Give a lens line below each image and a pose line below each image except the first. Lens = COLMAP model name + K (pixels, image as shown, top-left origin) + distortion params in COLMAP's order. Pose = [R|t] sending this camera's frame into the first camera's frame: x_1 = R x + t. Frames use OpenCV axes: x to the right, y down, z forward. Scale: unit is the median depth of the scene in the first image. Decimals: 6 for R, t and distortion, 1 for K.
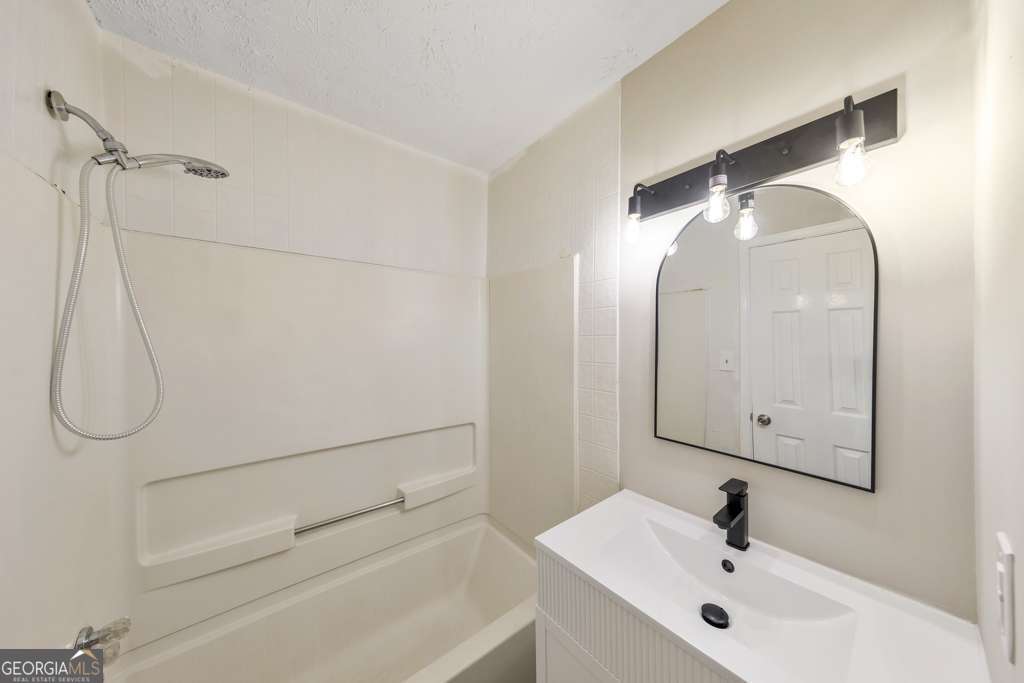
lens RADIAL K [[324.2, 0, 510.0], [0, 324.2, 339.9], [0, 0, 1]] dist [0.009148, -0.000770]
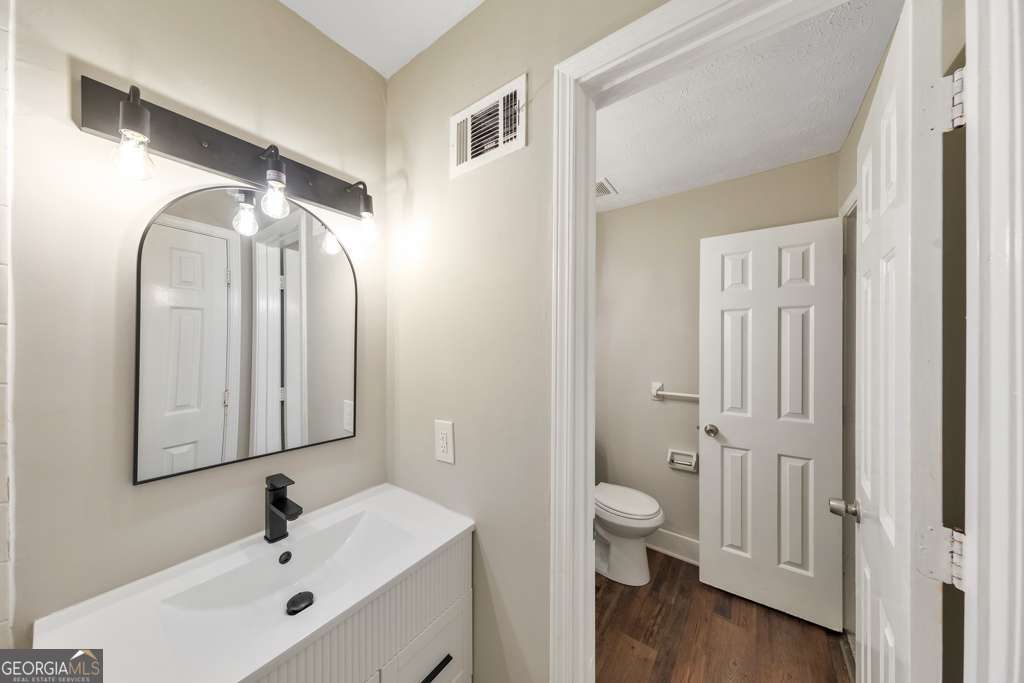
lens RADIAL K [[324.2, 0, 510.7], [0, 324.2, 348.2], [0, 0, 1]] dist [0.009148, -0.000770]
pose [[-0.265639, -0.000638, 0.964072, -0.638770], [-0.008034, 0.999967, -0.001552, 0.033817], [-0.964039, -0.008158, -0.265636, 0.736923]]
